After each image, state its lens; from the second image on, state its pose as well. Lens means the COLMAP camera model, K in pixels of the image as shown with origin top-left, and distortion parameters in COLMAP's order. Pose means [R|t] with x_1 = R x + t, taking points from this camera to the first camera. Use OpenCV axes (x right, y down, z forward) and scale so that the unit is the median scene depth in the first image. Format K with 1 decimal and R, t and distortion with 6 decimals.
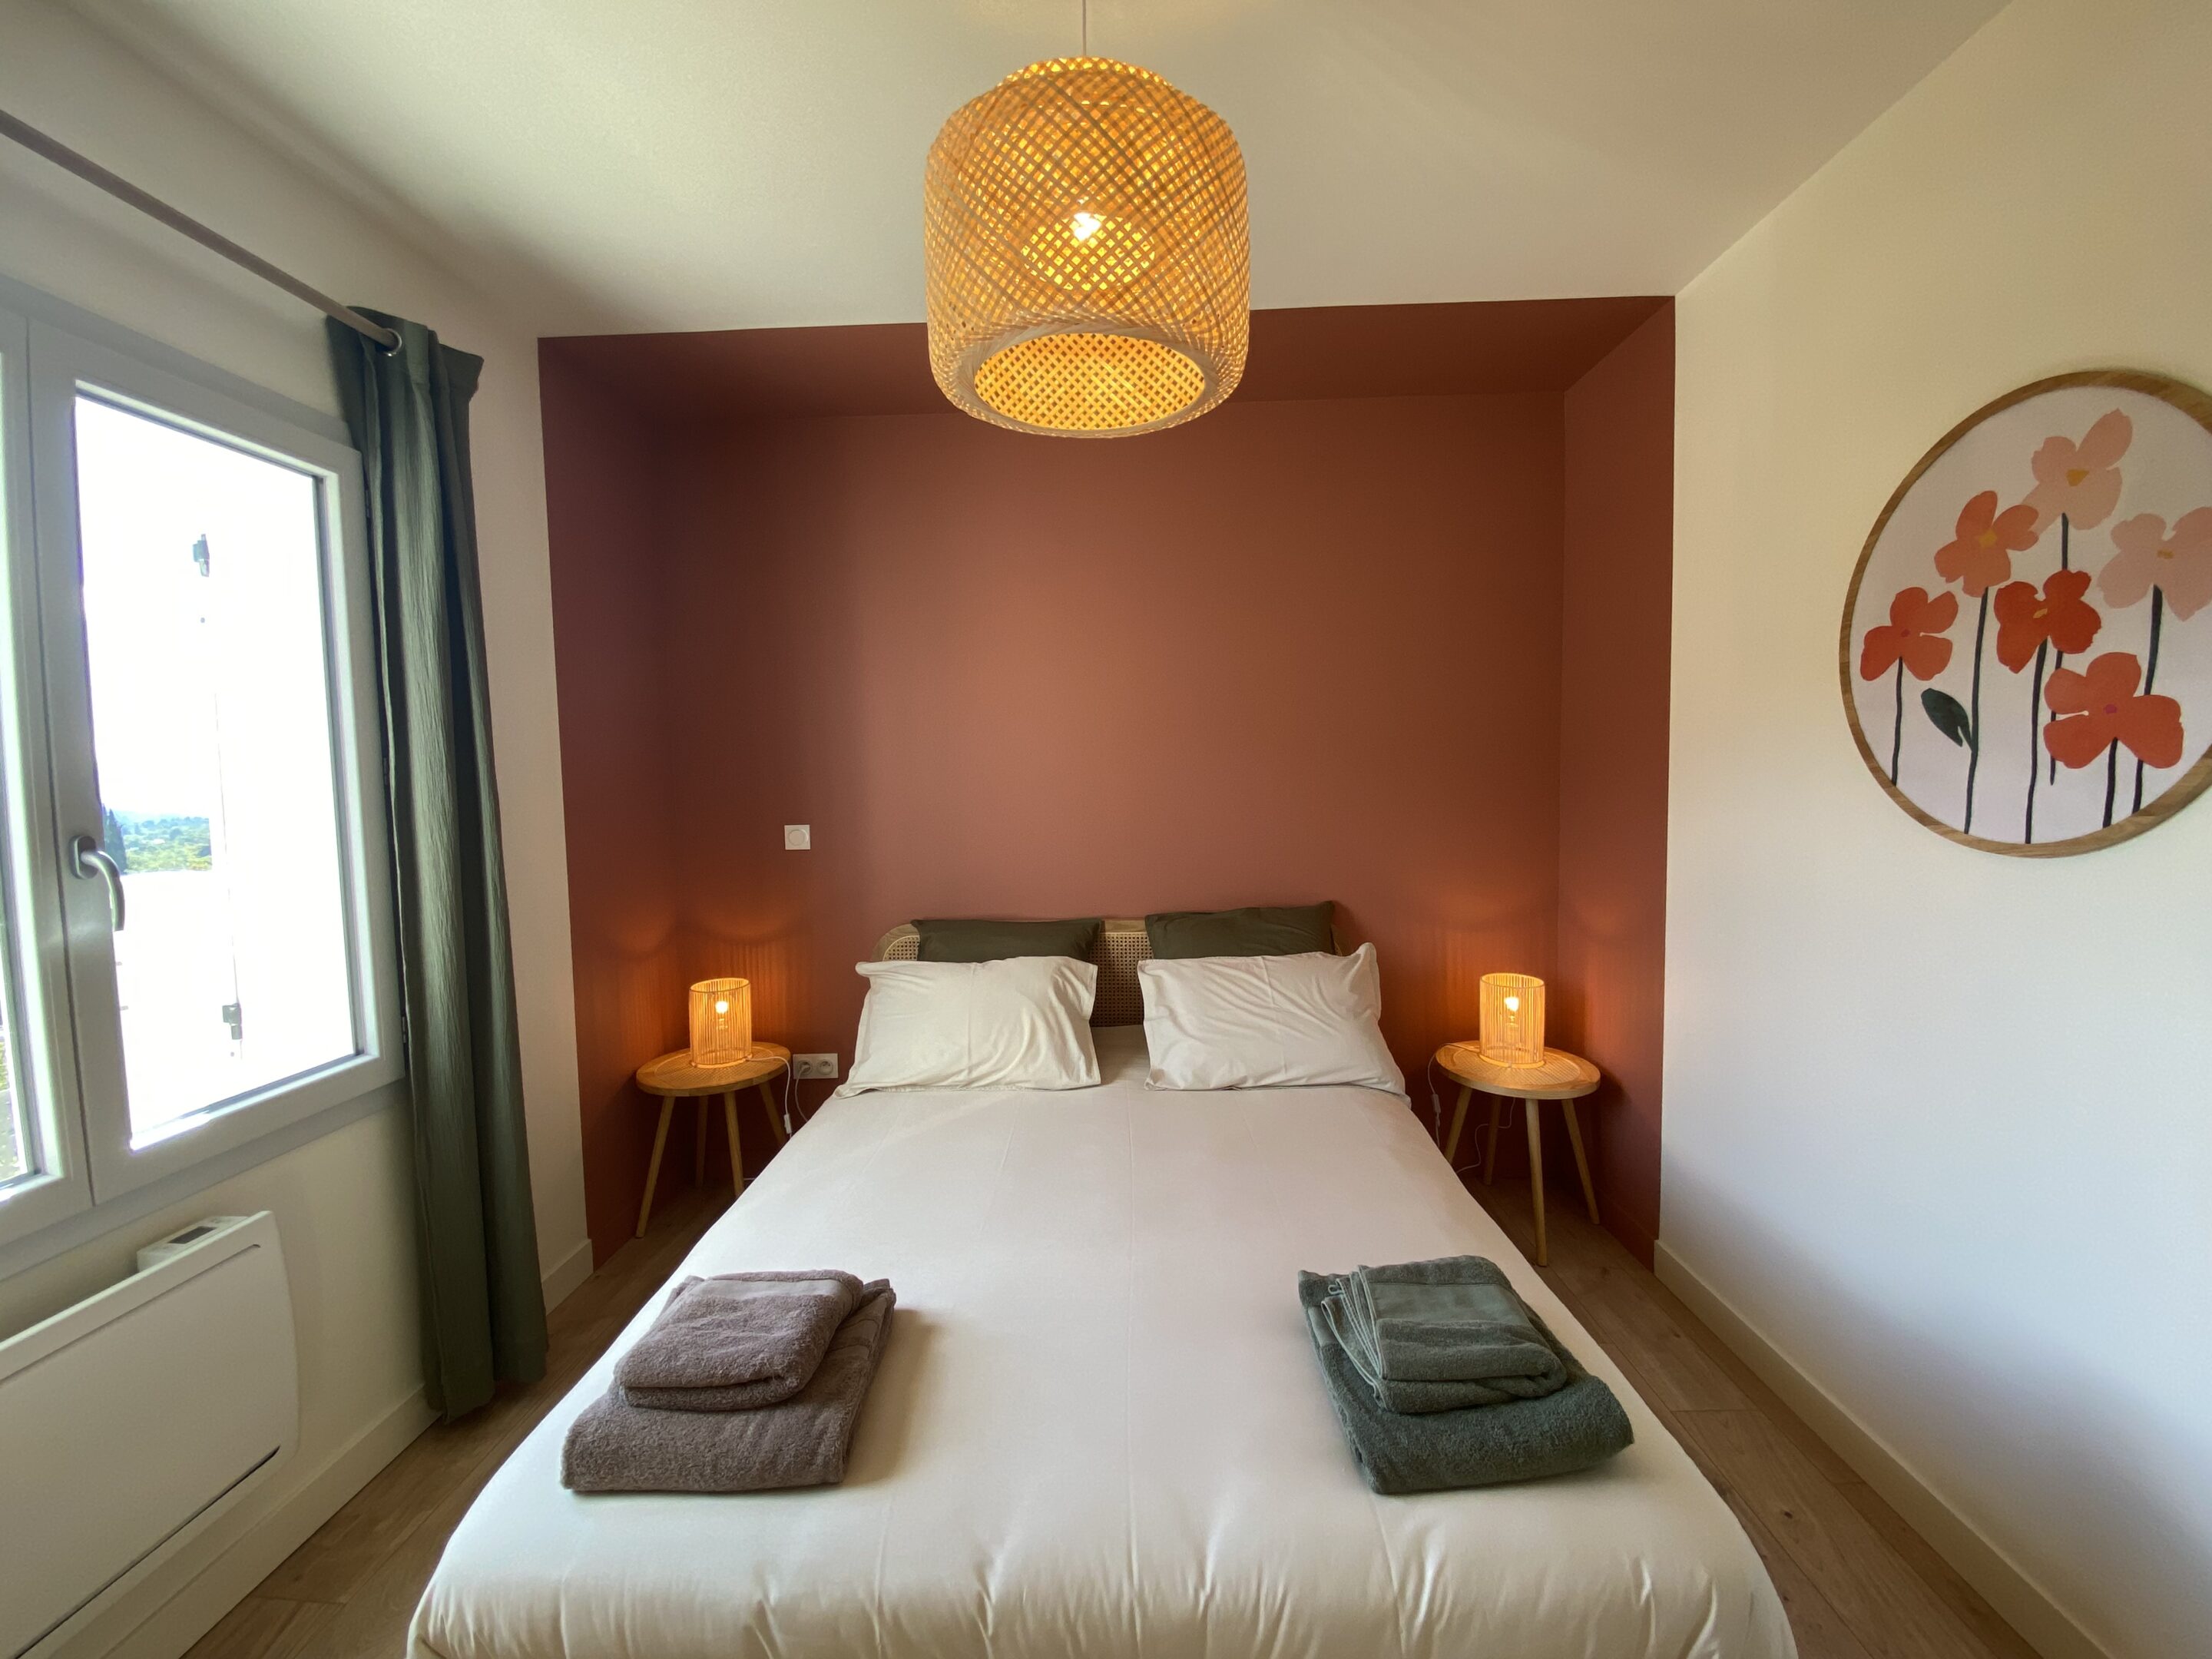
lens RADIAL K [[894.9, 0, 1086.1], [0, 894.9, 820.8], [0, 0, 1]] dist [0.008440, -0.014192]
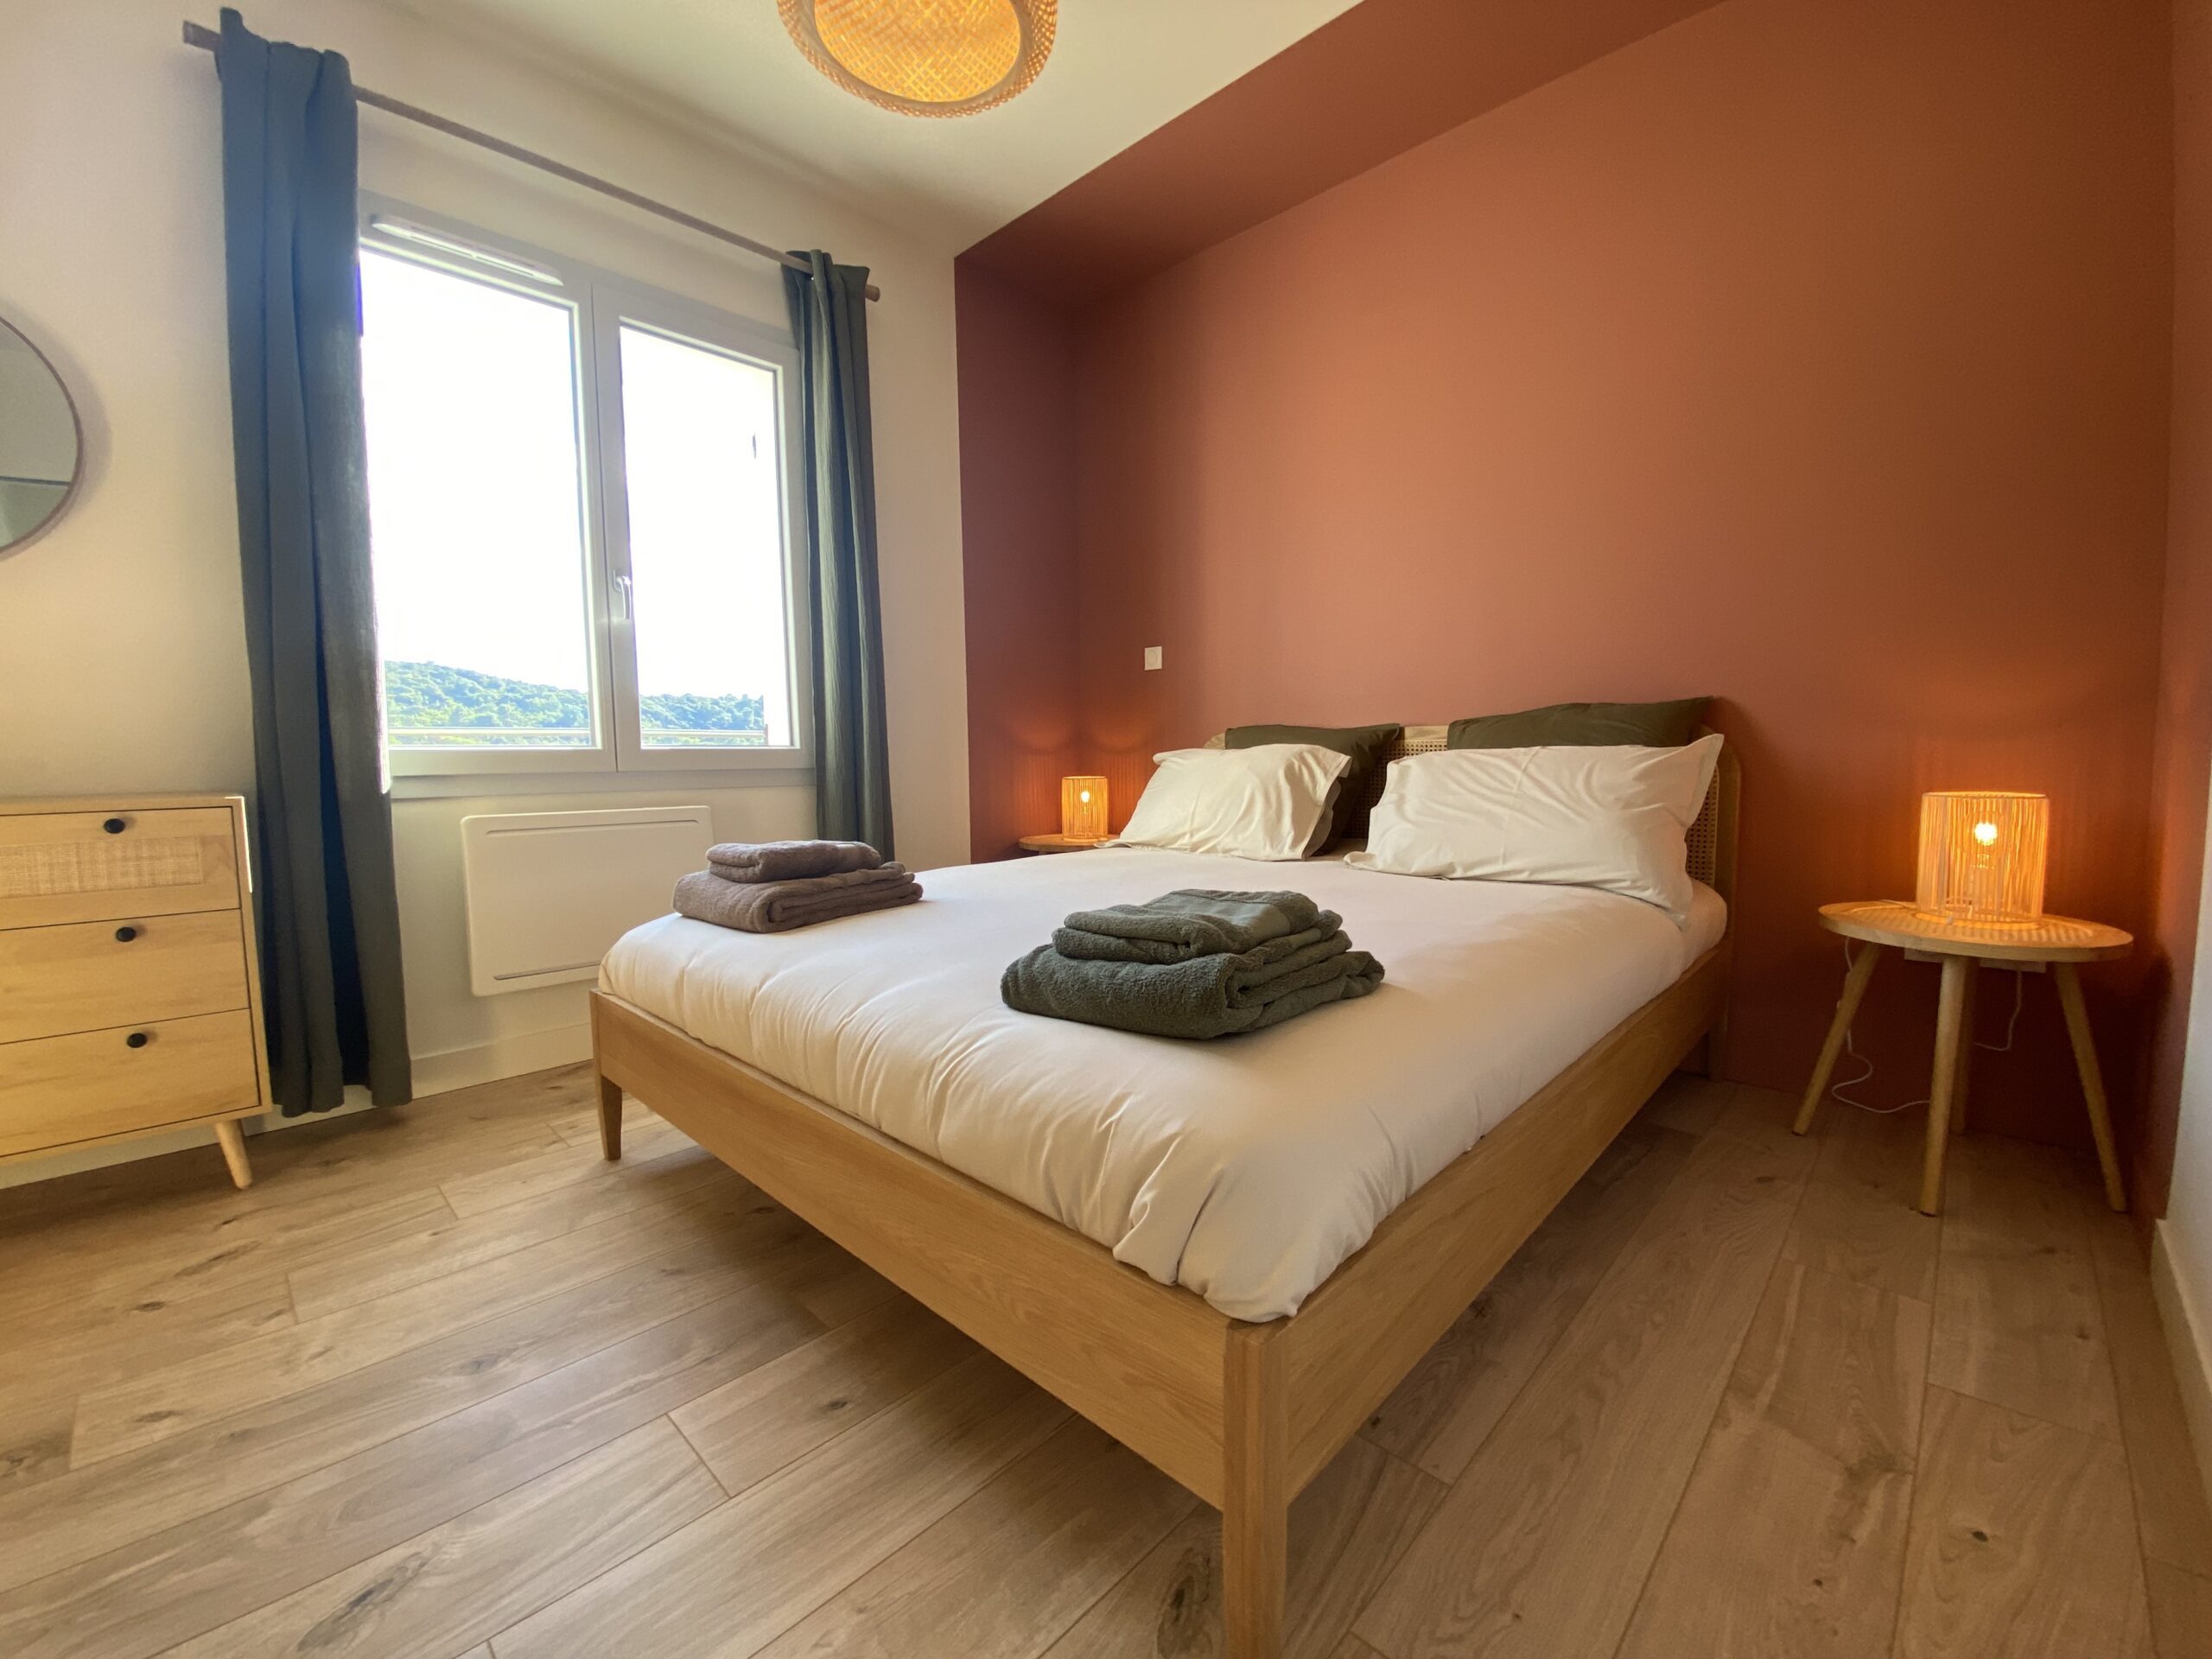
lens RADIAL K [[894.9, 0, 1085.6], [0, 894.9, 824.6], [0, 0, 1]] dist [0.008440, -0.014192]
pose [[0.743013, 0.069764, -0.665631, 0.644966], [-0.050051, 0.997559, 0.048683, 0.302717], [0.667403, -0.002857, 0.744691, 0.187920]]
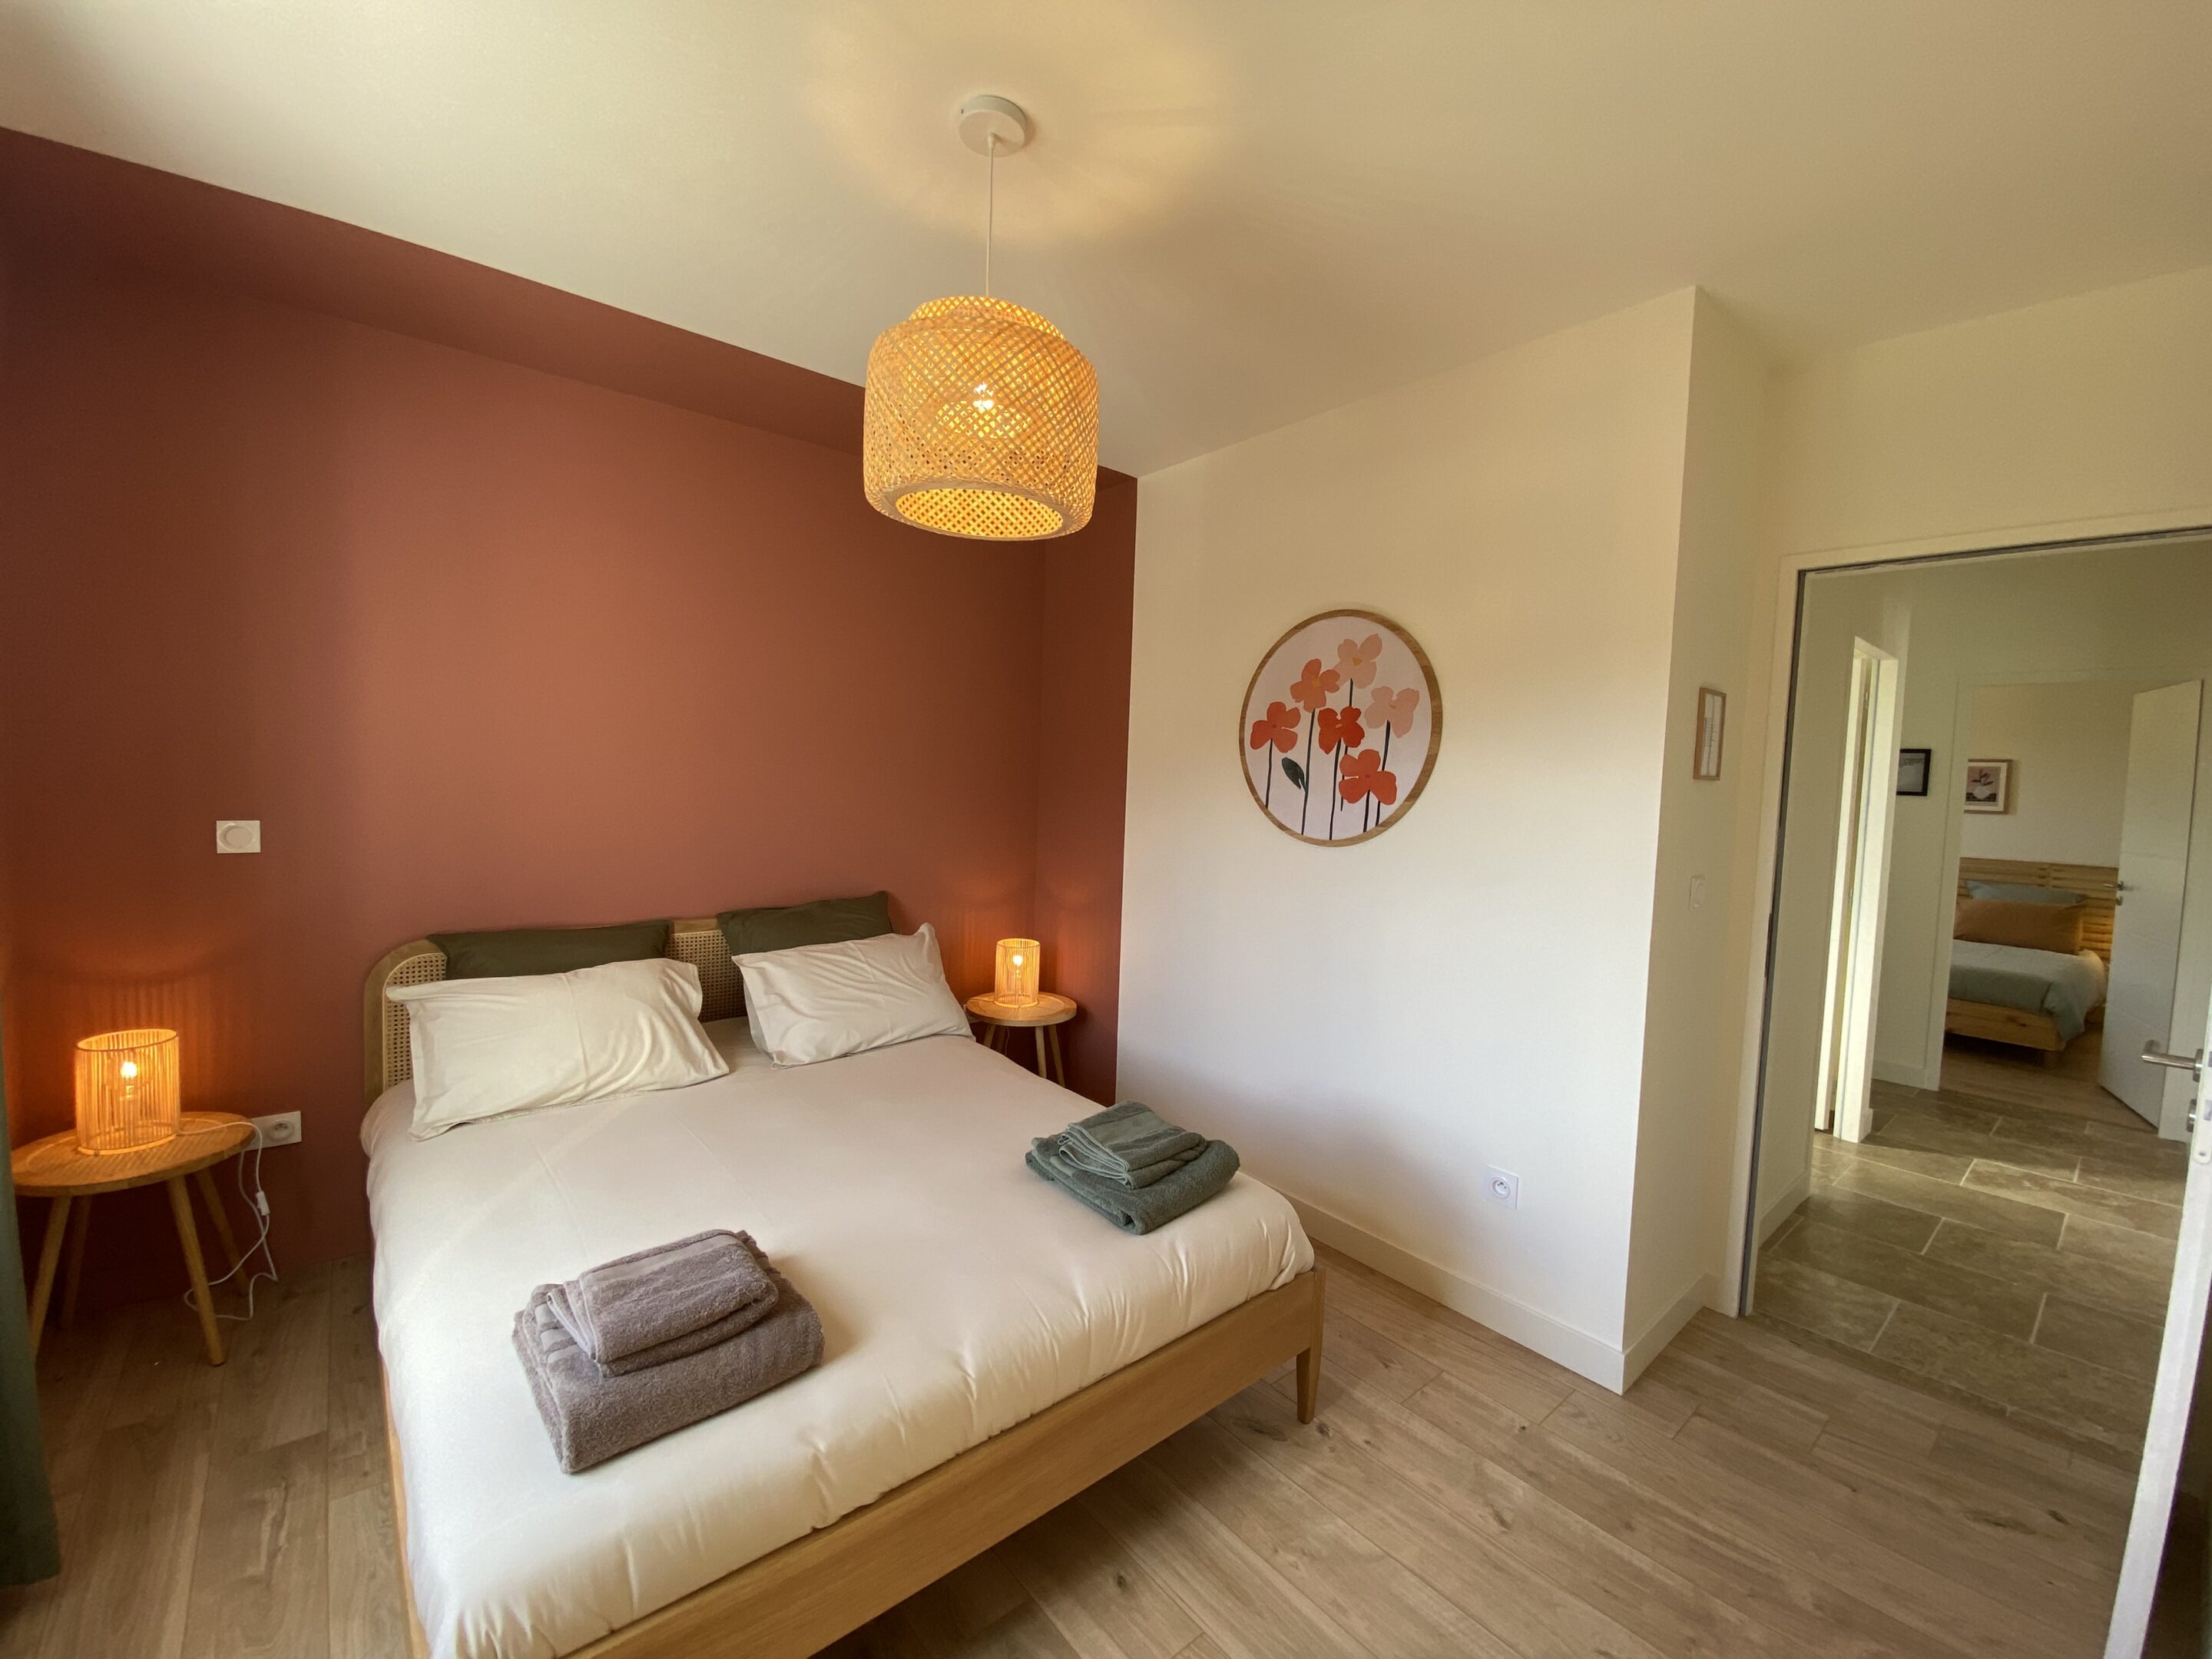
lens RADIAL K [[894.9, 0, 1113.5], [0, 894.9, 817.7], [0, 0, 1]] dist [0.008440, -0.014192]
pose [[0.730353, 0.017004, 0.682858, -0.510756], [-0.012148, 0.999855, -0.011905, 0.003696], [-0.682962, 0.000399, 0.730454, -0.101966]]
